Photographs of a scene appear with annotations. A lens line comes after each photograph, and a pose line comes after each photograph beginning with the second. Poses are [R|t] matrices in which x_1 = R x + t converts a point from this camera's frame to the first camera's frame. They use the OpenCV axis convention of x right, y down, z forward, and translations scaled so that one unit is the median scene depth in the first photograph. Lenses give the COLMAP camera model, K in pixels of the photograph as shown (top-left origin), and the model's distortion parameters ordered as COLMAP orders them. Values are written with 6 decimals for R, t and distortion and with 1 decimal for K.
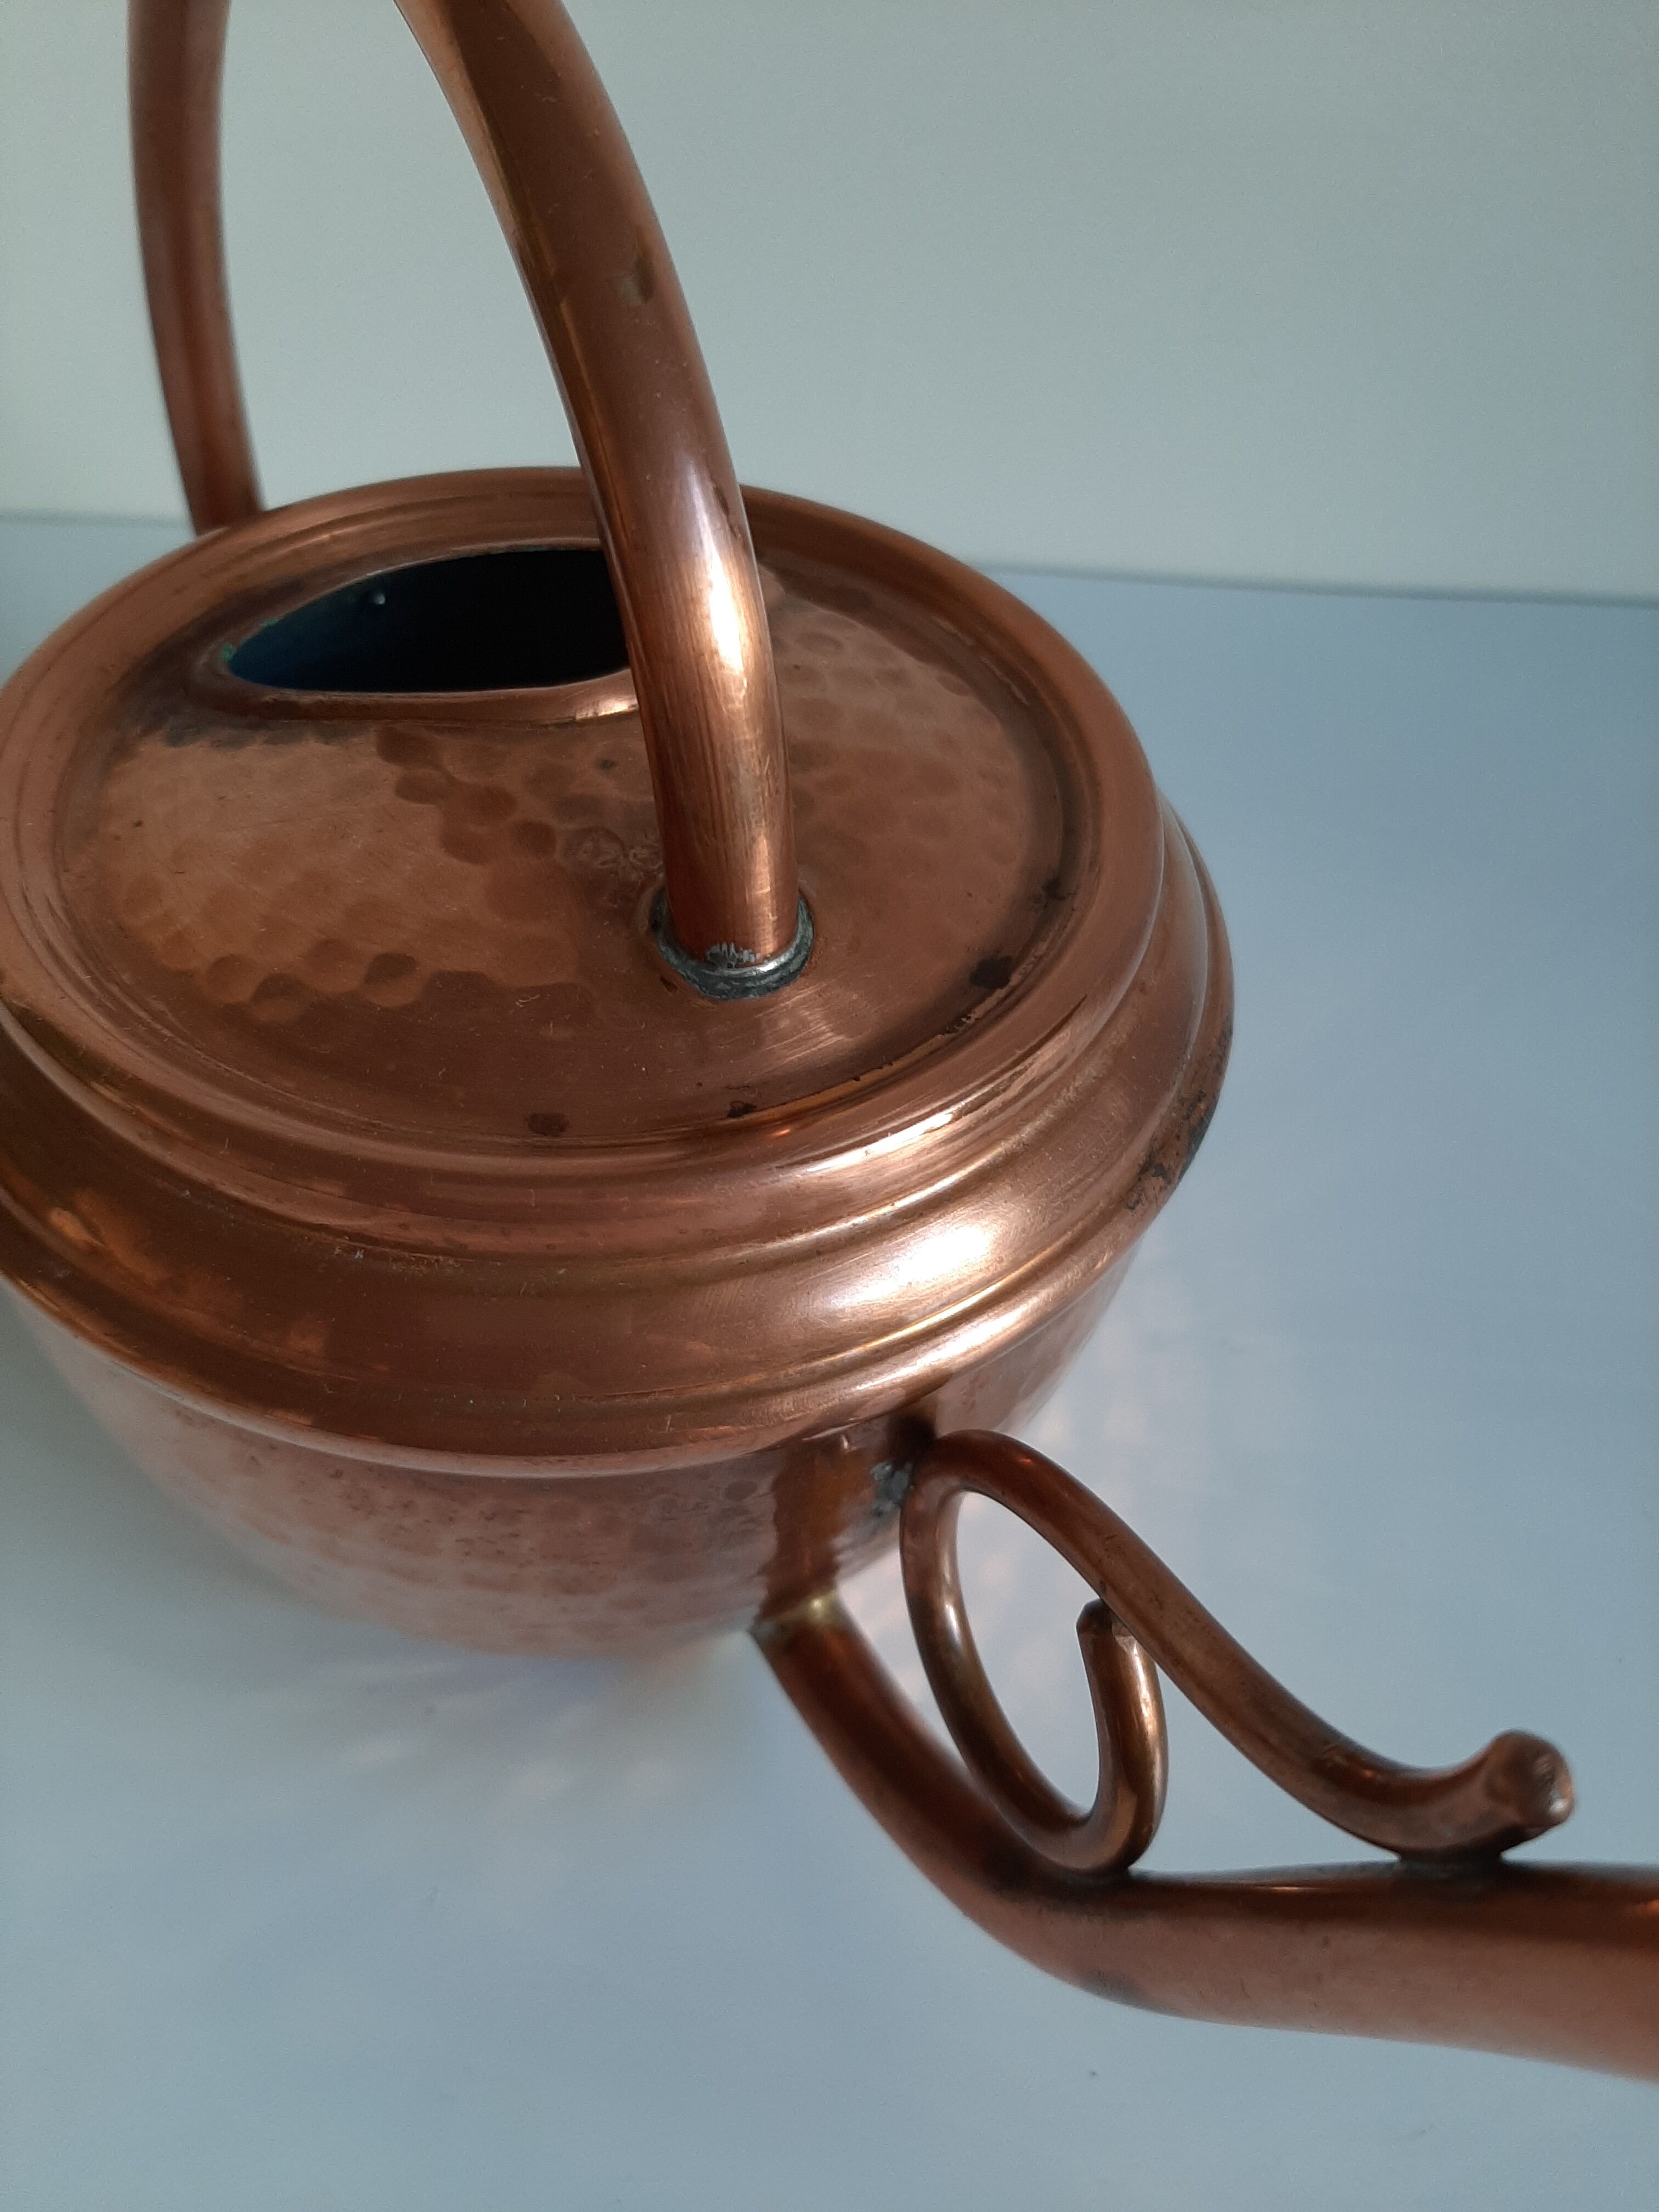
lens RADIAL K [[1752.7, 0, 825.8], [0, 1752.7, 1154.4], [0, 0, 1]] dist [0.007896, -0.086051]
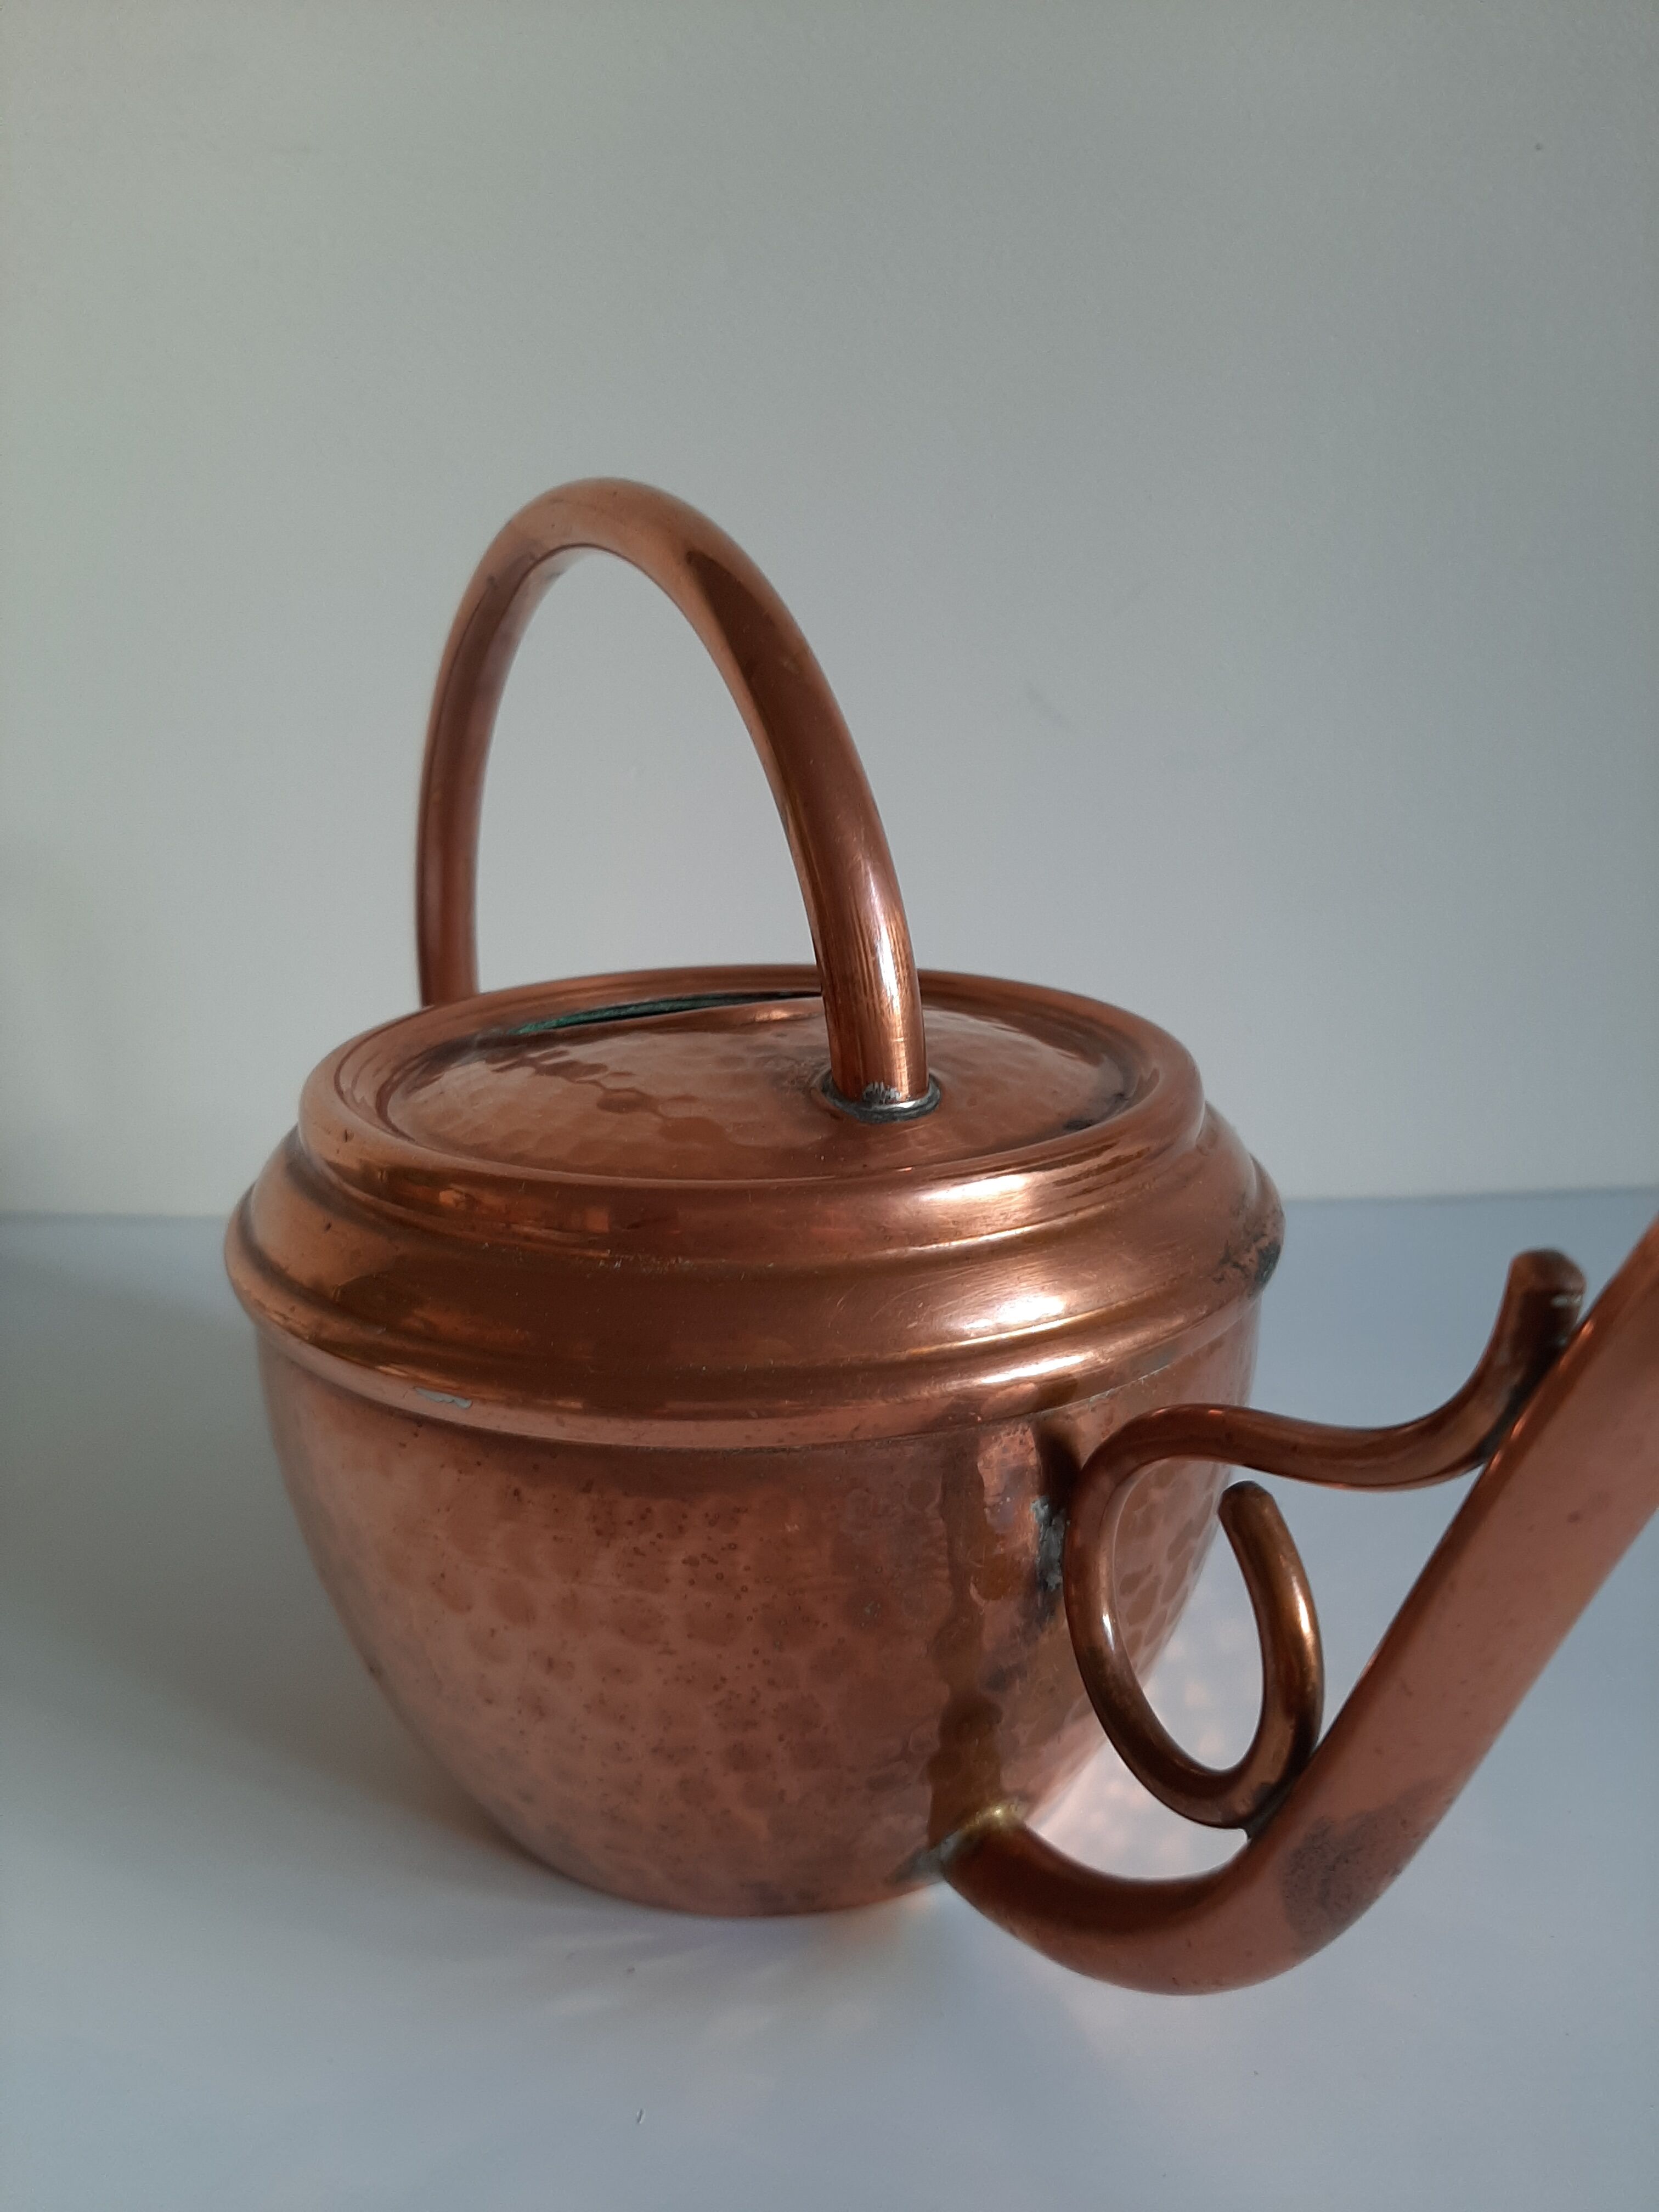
lens RADIAL K [[1702.5, 0, 829.5], [0, 1702.5, 1106.0], [0, 0, 1]] dist [0.116223, 0.000168]
pose [[0.995719, -0.084849, -0.036672, -0.045456], [0.055111, 0.863449, -0.501416, 0.540817], [0.074209, 0.497248, 0.864429, -0.138451]]
